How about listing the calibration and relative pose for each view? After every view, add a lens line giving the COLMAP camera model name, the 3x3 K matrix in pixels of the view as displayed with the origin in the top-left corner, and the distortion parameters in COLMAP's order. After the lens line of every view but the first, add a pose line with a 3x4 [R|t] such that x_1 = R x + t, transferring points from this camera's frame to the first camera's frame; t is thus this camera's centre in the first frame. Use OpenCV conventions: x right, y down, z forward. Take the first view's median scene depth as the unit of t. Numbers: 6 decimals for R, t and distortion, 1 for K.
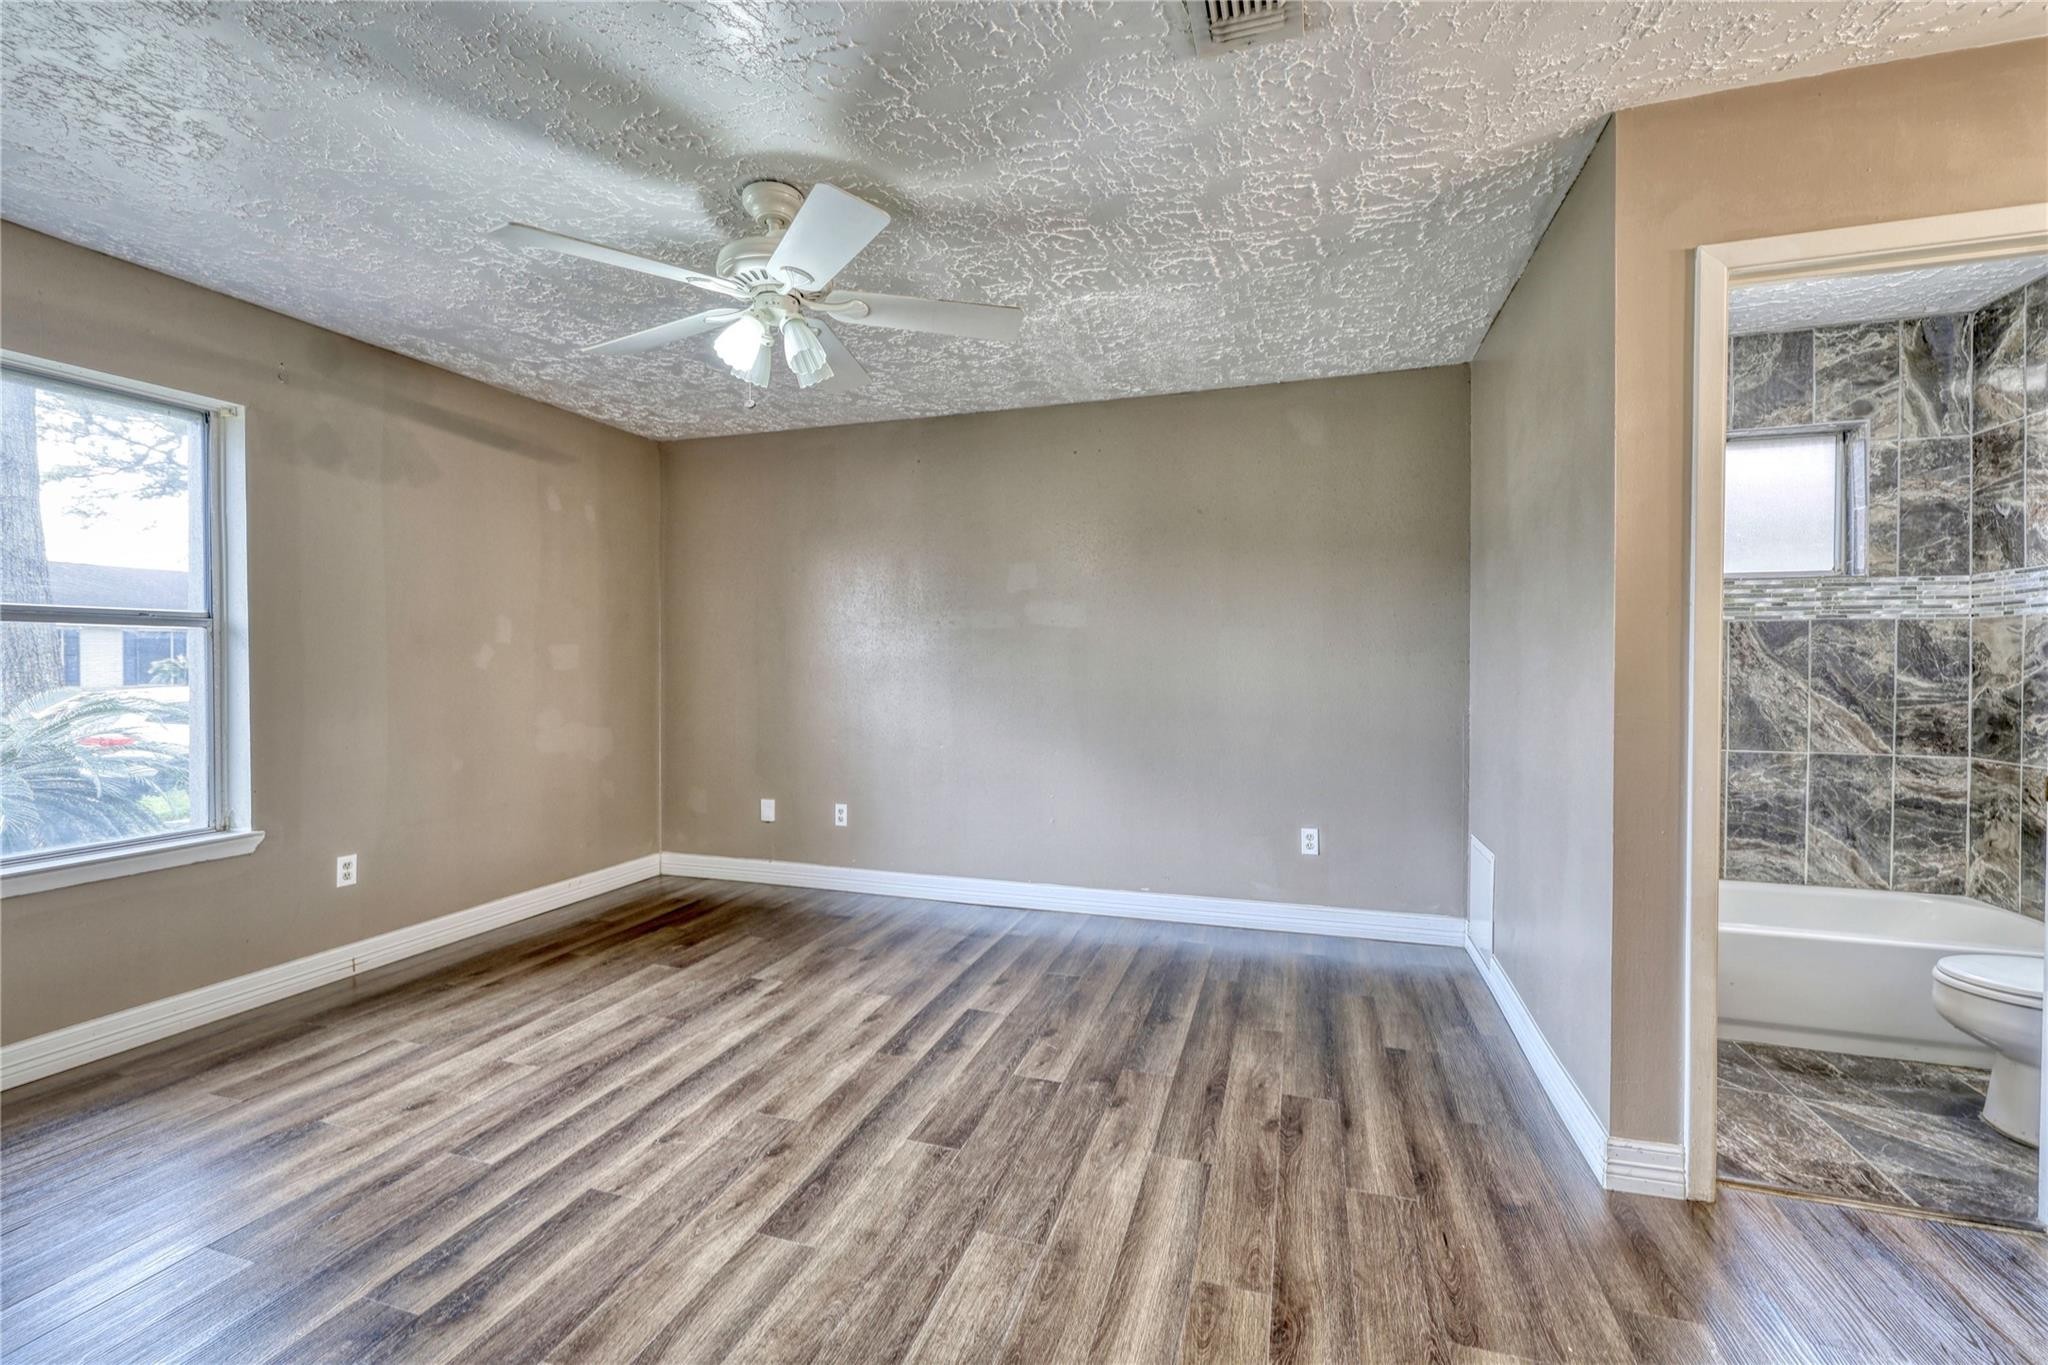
lens RADIAL K [[857.7, 0, 1025.2], [0, 857.7, 671.7], [0, 0, 1]] dist [0.000102, 0.000282]
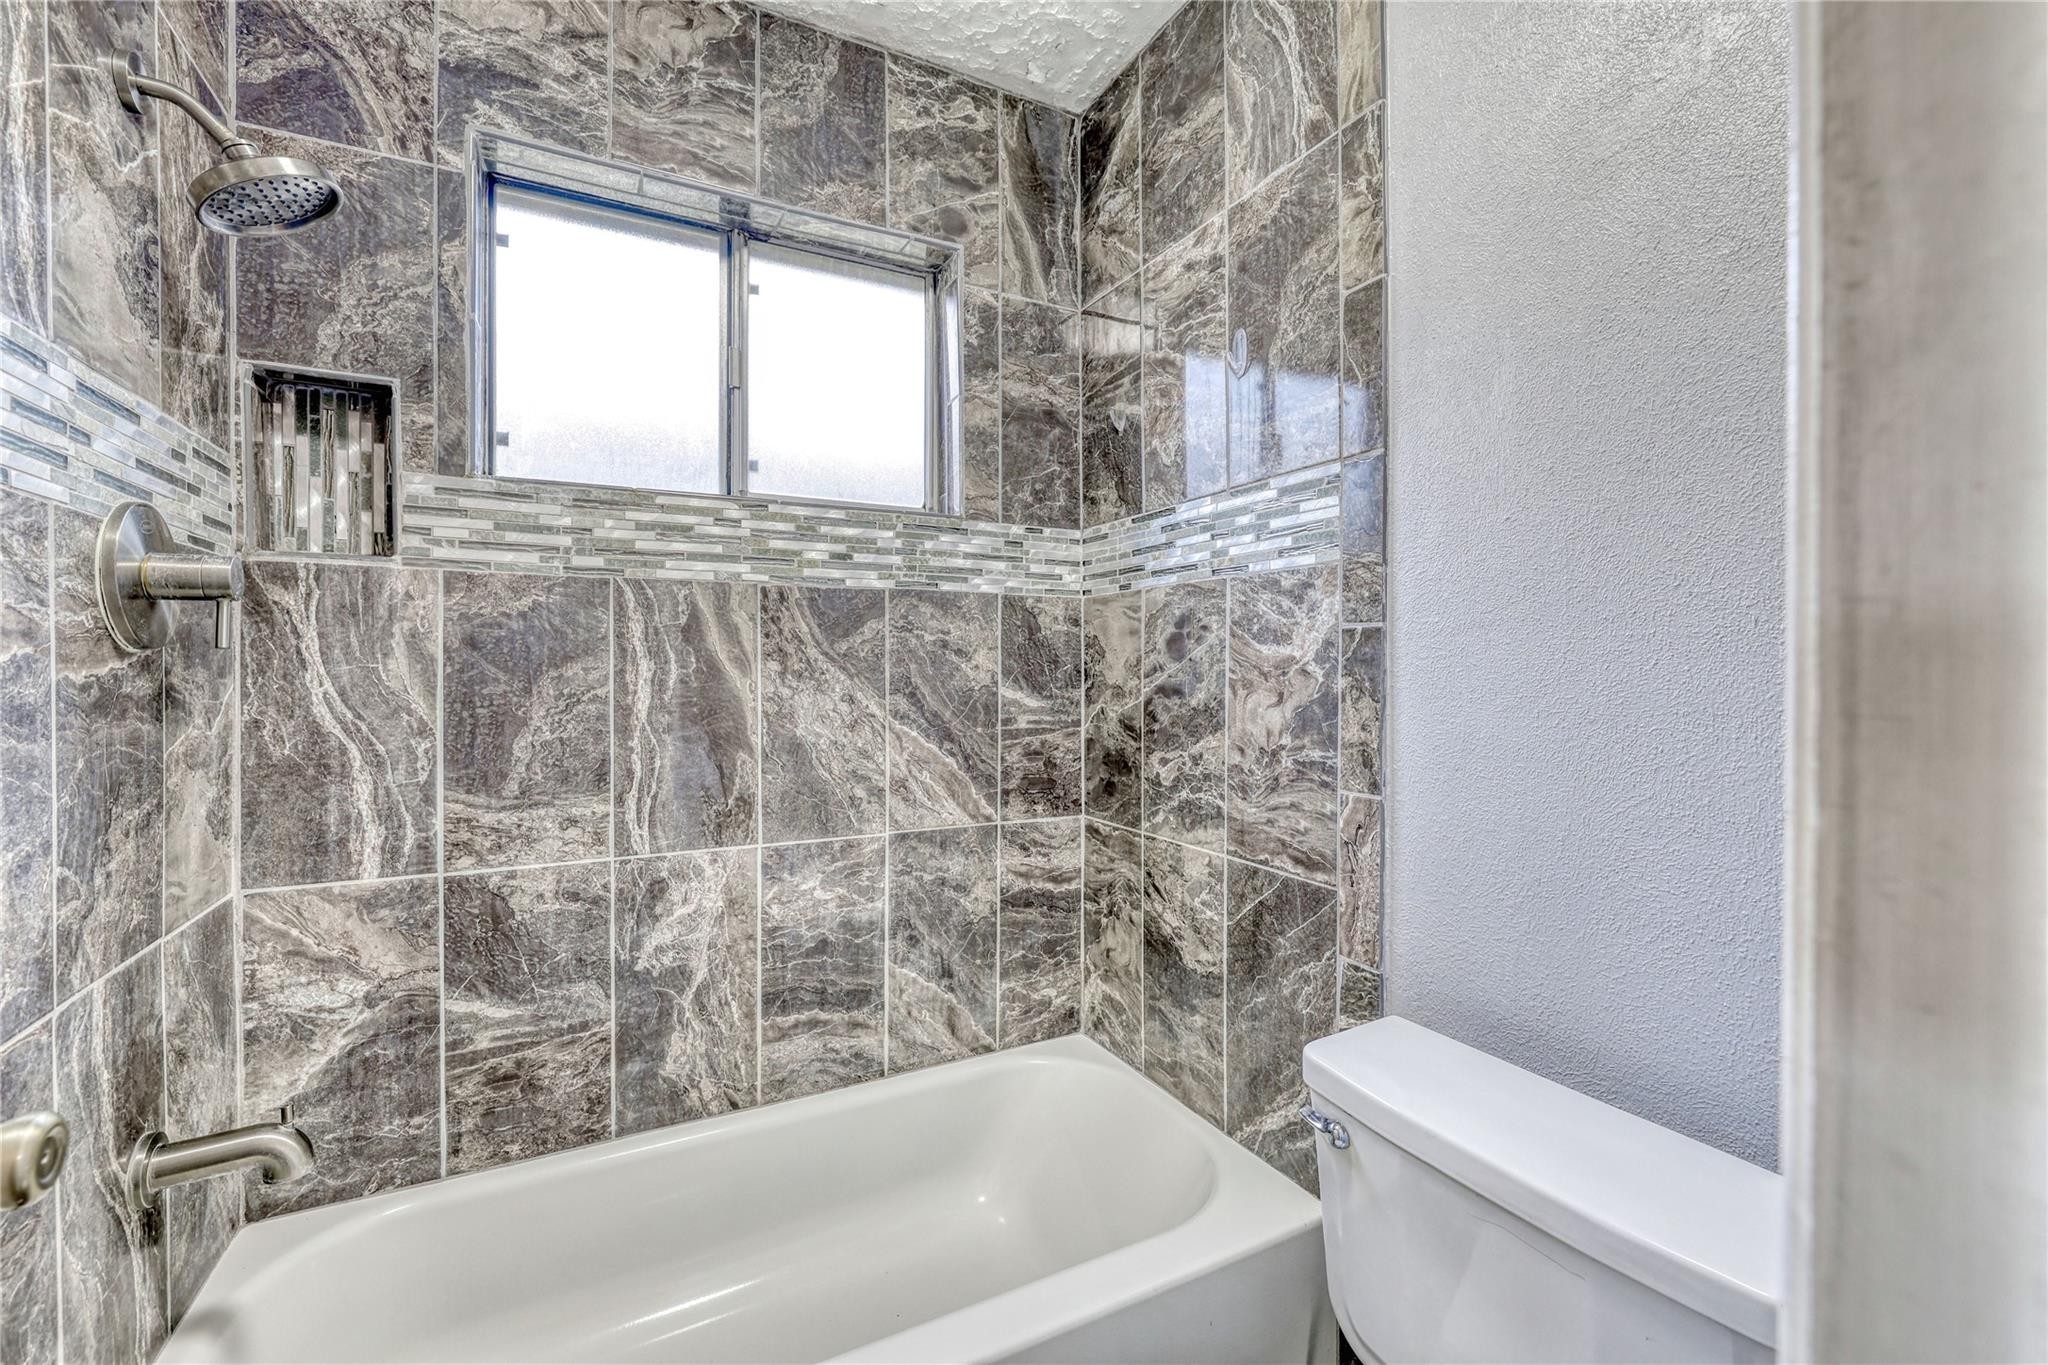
lens RADIAL K [[857.7, 0, 1025.2], [0, 857.7, 671.7], [0, 0, 1]] dist [0.000102, 0.000282]
pose [[0.697956, -0.005398, 0.716120, 0.602821], [0.009994, 0.999948, -0.002203, -0.005953], [-0.716071, 0.008694, 0.697973, 0.573854]]
